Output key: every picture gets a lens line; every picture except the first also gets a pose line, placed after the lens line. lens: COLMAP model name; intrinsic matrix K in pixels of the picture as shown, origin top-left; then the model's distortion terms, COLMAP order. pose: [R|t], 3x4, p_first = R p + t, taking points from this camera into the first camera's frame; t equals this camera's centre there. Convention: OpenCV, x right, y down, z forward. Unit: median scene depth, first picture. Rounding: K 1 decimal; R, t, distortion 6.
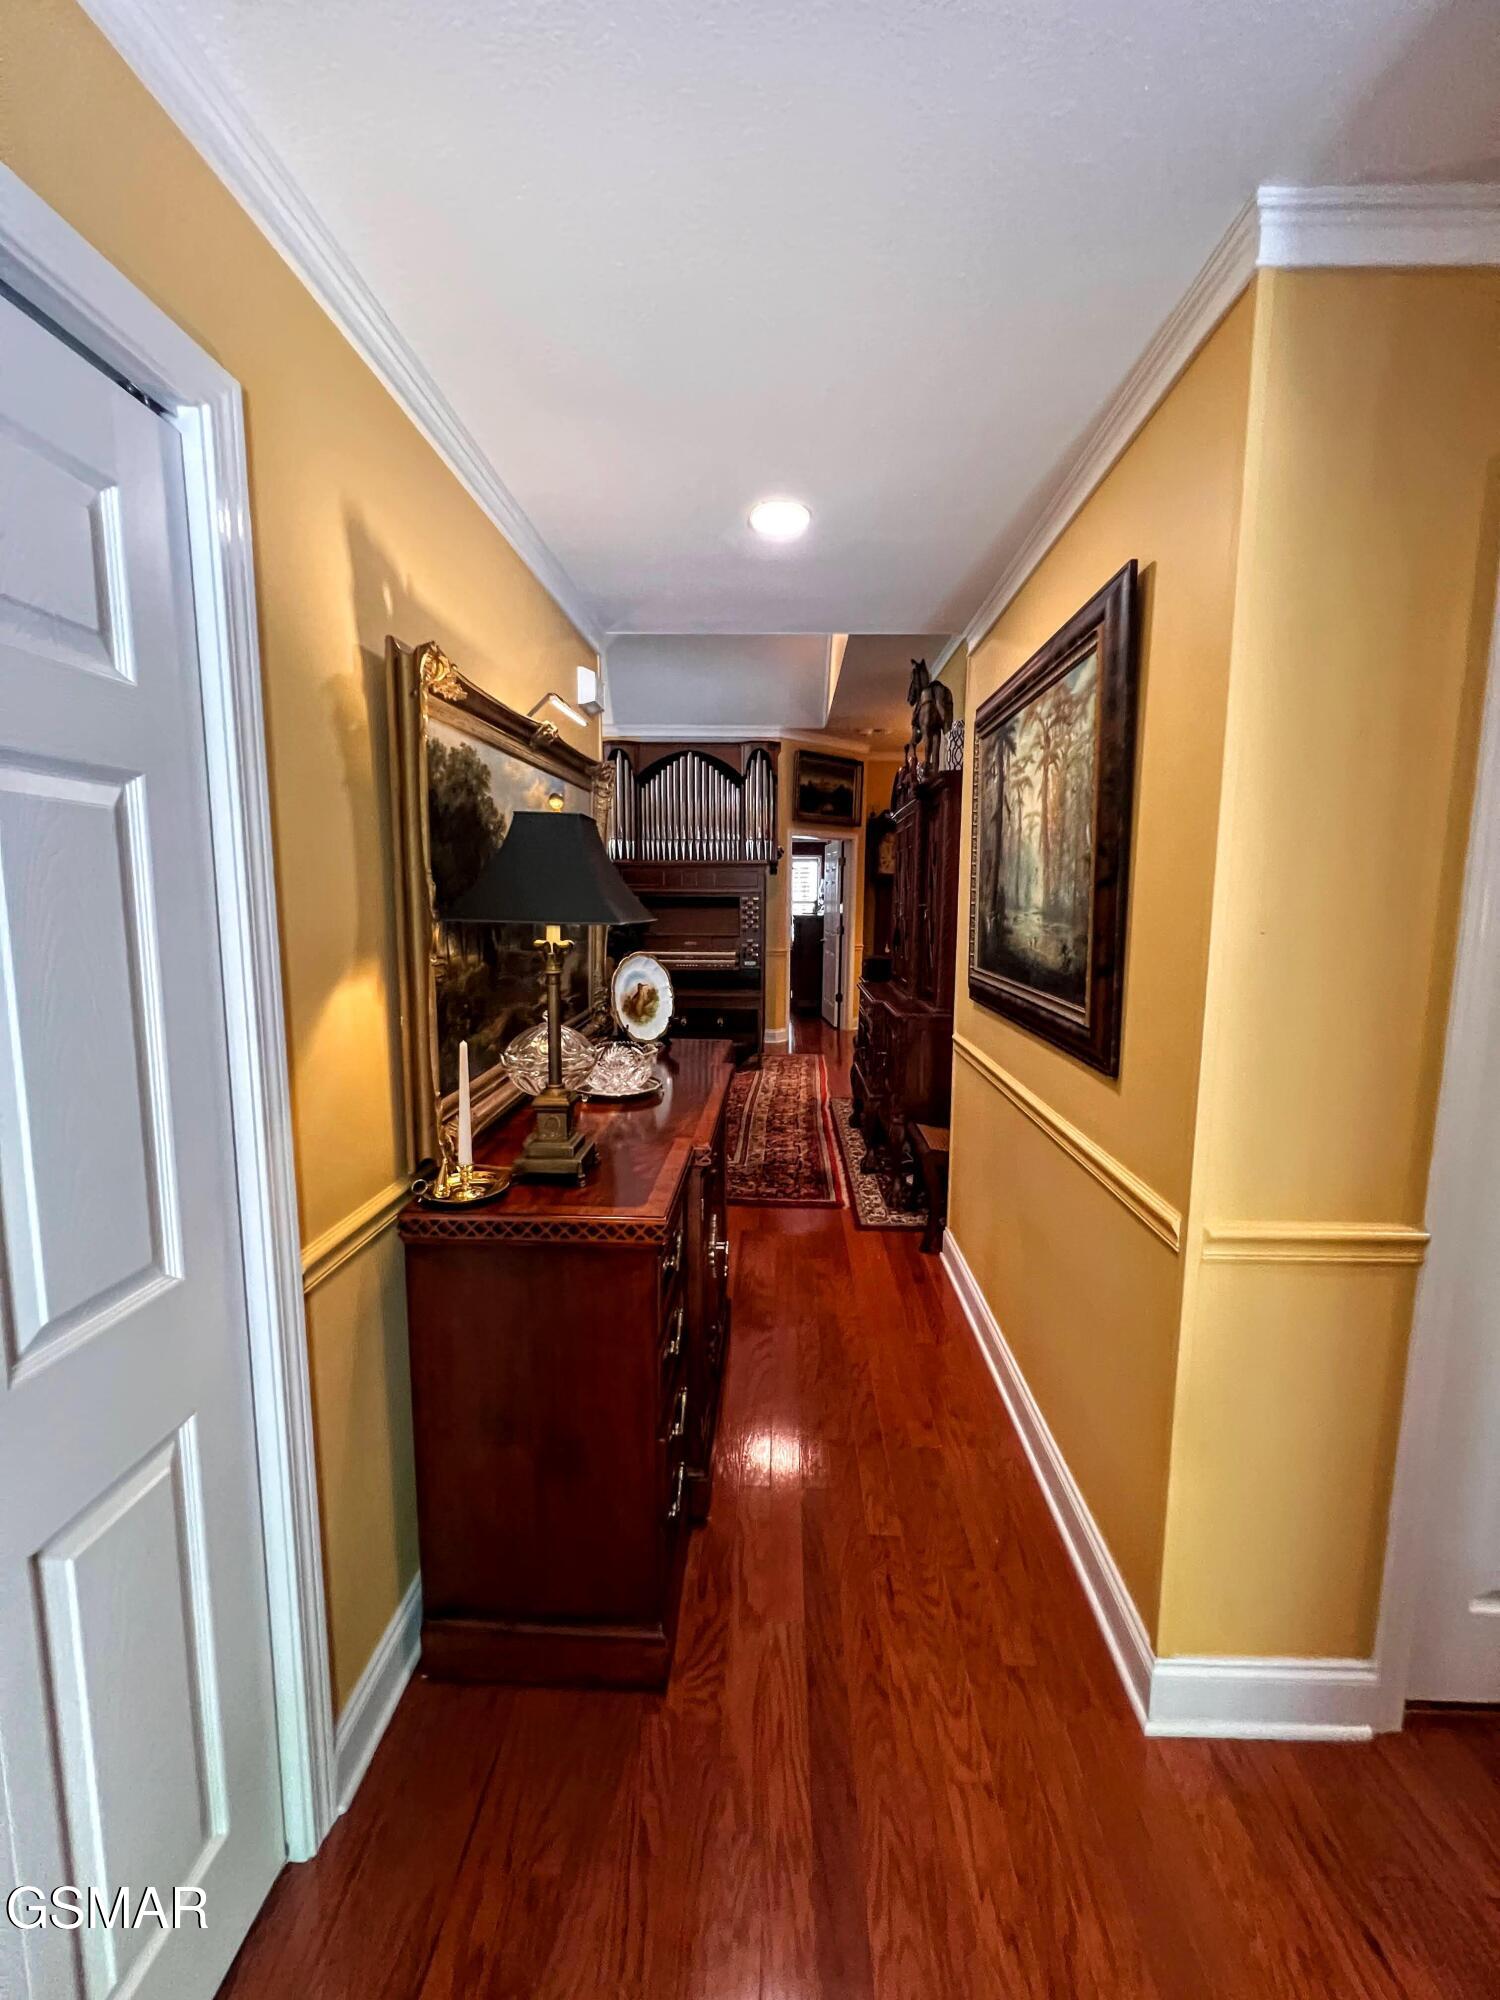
lens RADIAL K [[802.7, 0, 756.8], [0, 802.7, 993.3], [0, 0, 1]] dist [-0.004050, 0.001168]
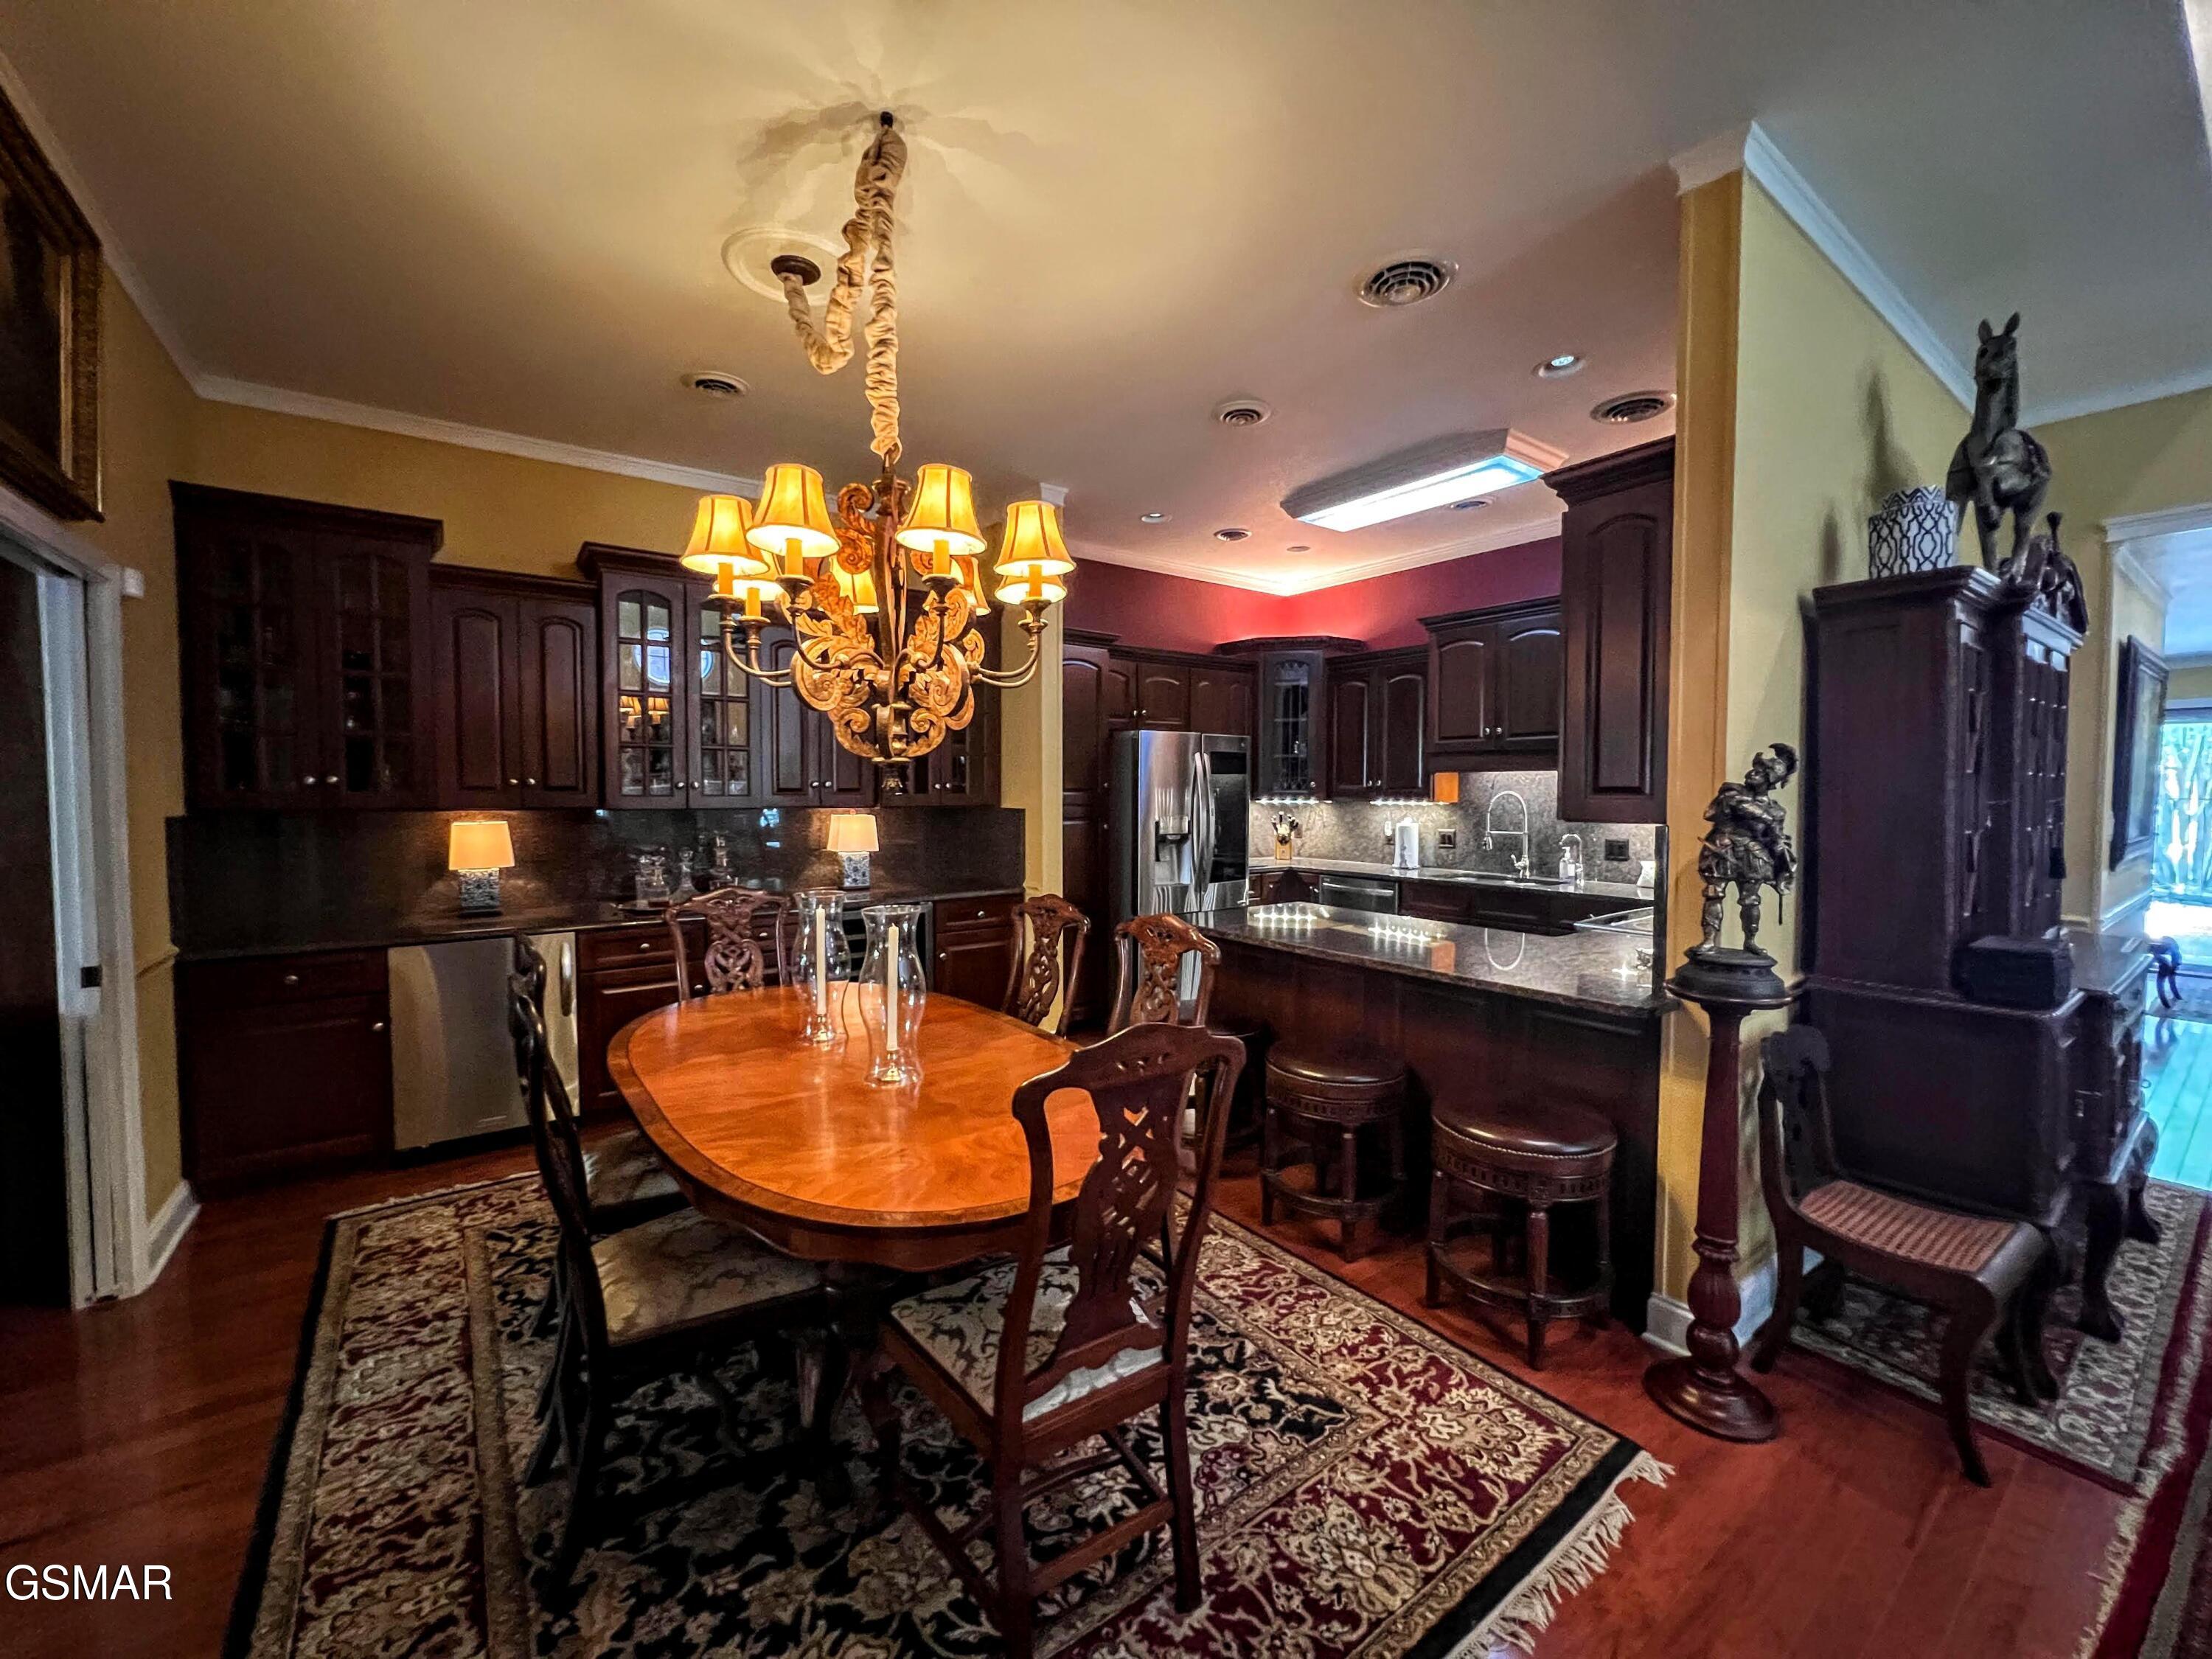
lens RADIAL K [[887.8, 0, 1110.5], [0, 887.8, 822.5], [0, 0, 1]] dist [-0.004050, 0.001168]
pose [[0.786146, -0.028659, 0.617376, -0.007825], [0.080431, 0.995173, -0.056220, 0.129441], [-0.612785, 0.093853, 0.784657, -0.987372]]
